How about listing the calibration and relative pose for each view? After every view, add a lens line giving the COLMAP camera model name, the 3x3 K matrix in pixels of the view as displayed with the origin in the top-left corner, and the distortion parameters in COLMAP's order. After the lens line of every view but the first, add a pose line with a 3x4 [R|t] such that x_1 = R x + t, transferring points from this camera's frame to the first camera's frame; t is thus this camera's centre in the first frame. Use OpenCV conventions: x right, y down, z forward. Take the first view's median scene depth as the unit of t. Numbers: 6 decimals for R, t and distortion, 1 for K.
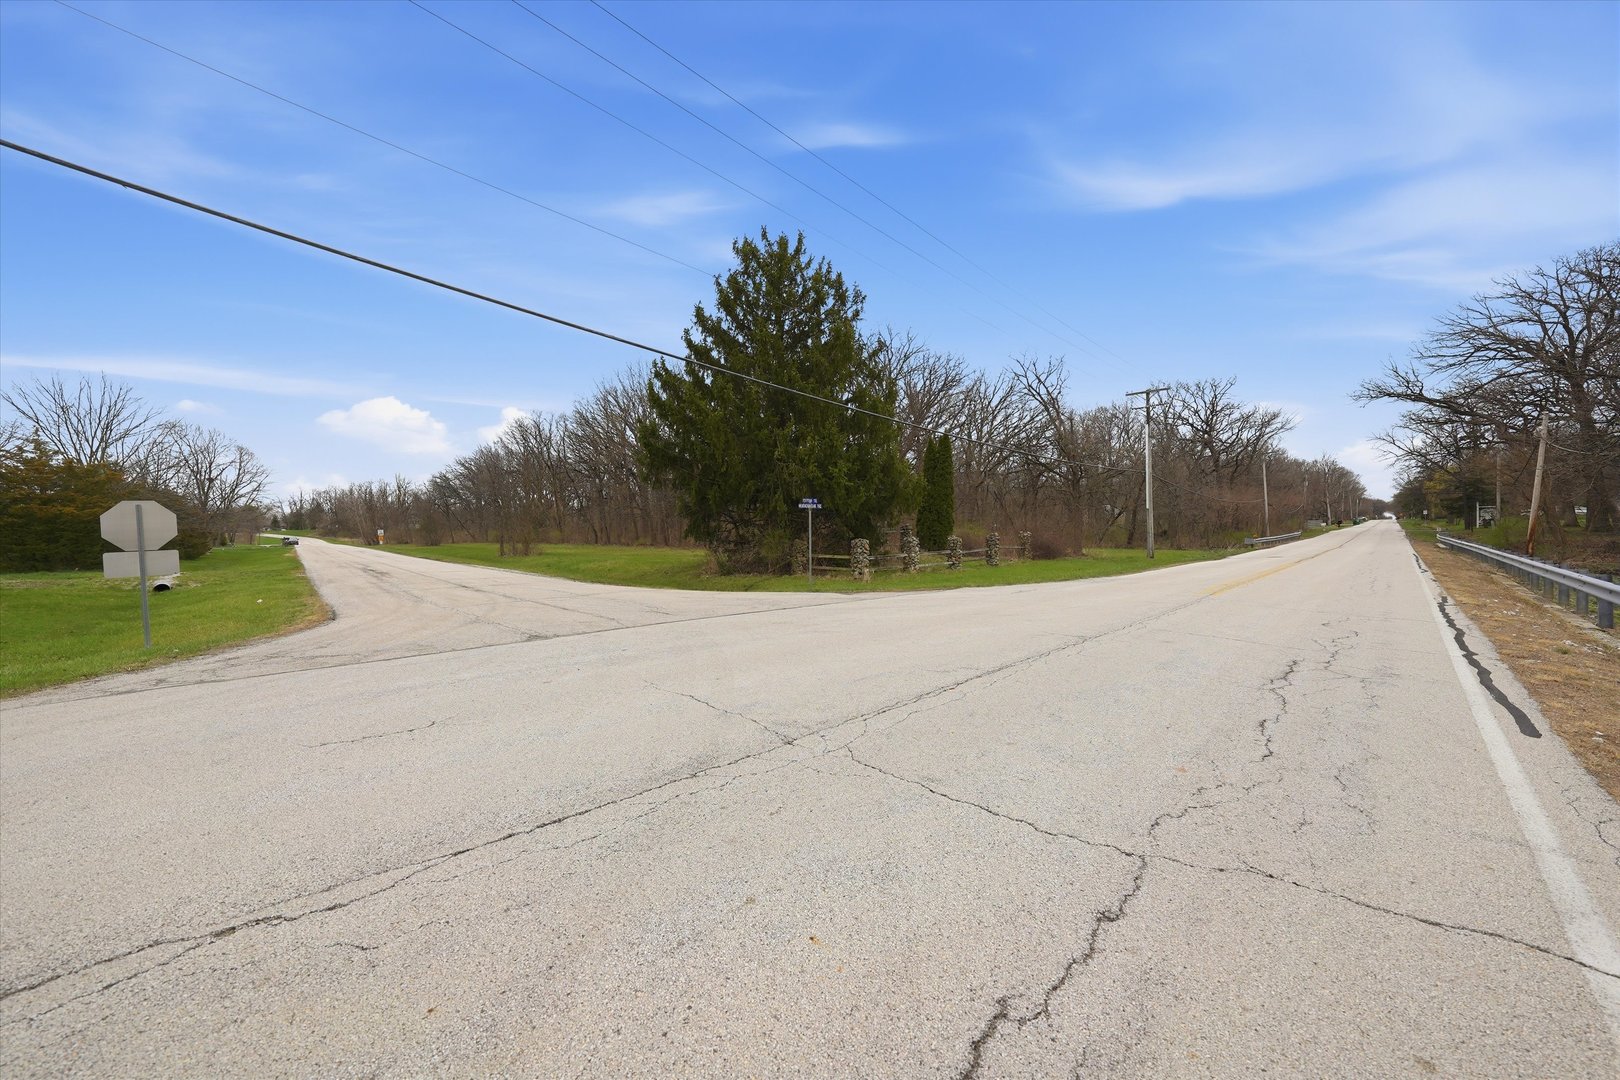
lens RADIAL K [[748.1, 0, 810.0], [0, 748.1, 540.0], [0, 0, 1]] dist [-0.000789, -0.000134]
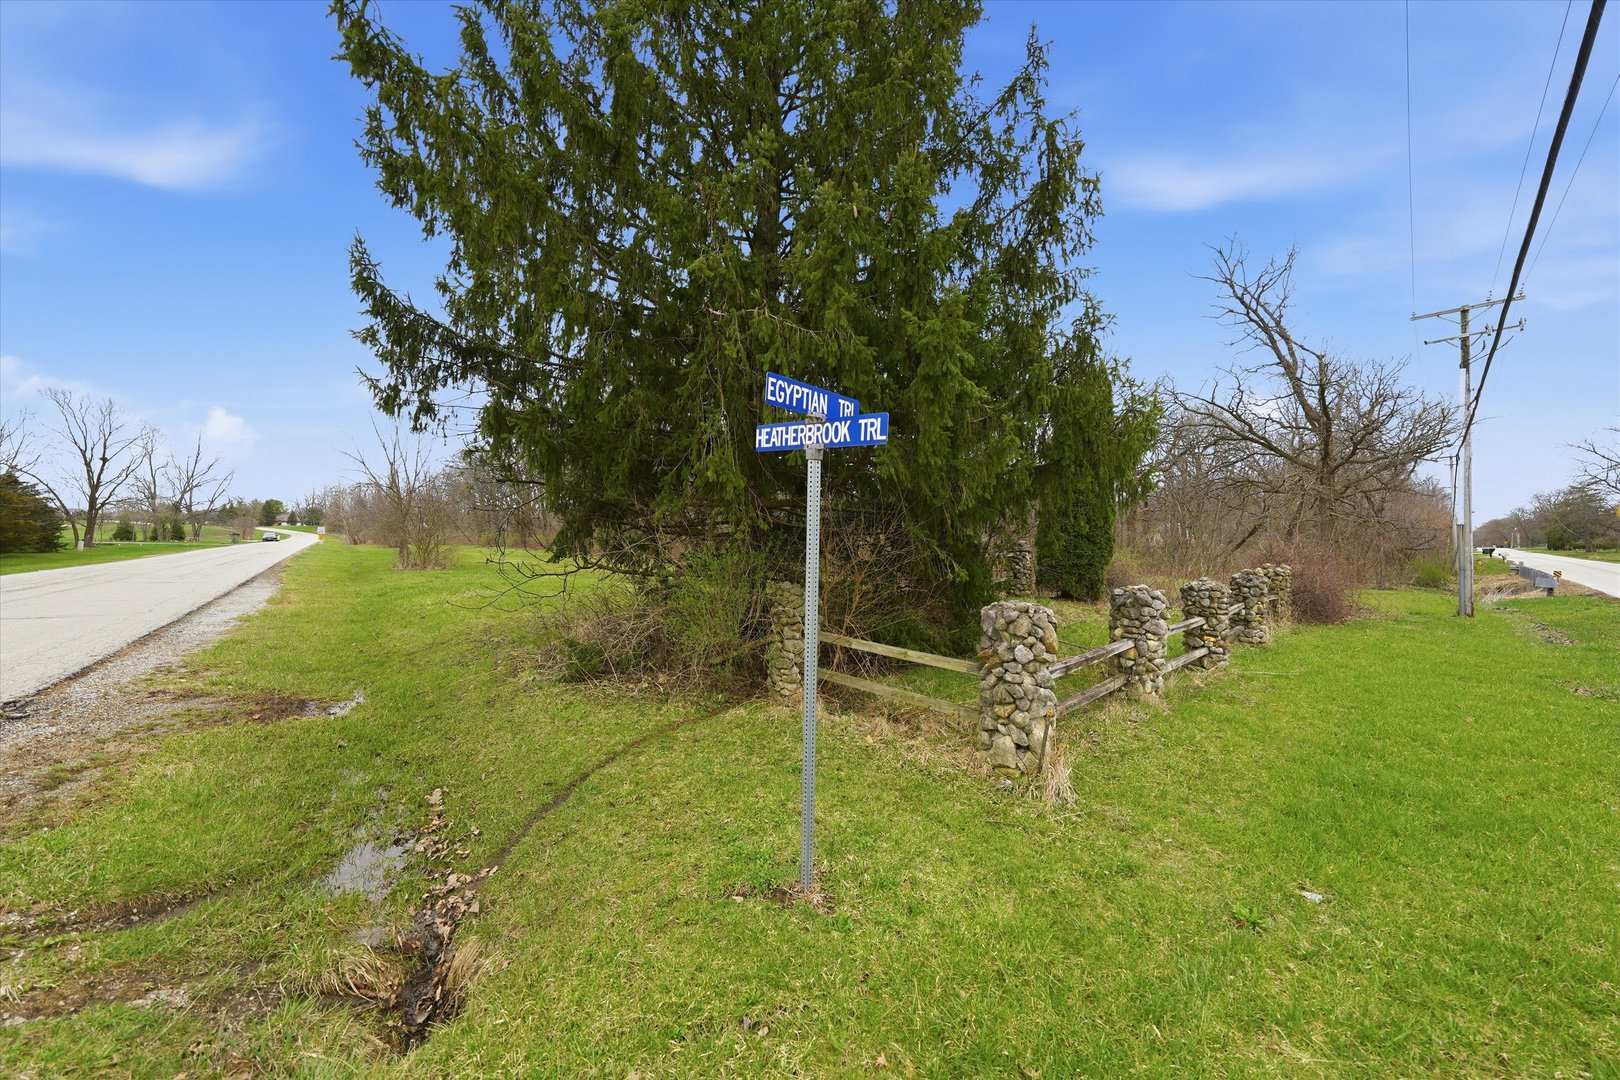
lens RADIAL K [[613.1, 0, 810.0], [0, 613.1, 540.0], [0, 0, 1]] dist [-0.000157, 0.000215]
pose [[0.998573, 0.028969, -0.044871, 0.002144], [-0.029455, 0.999514, -0.010202, -0.007297], [0.044554, 0.011509, 0.998941, 0.314495]]
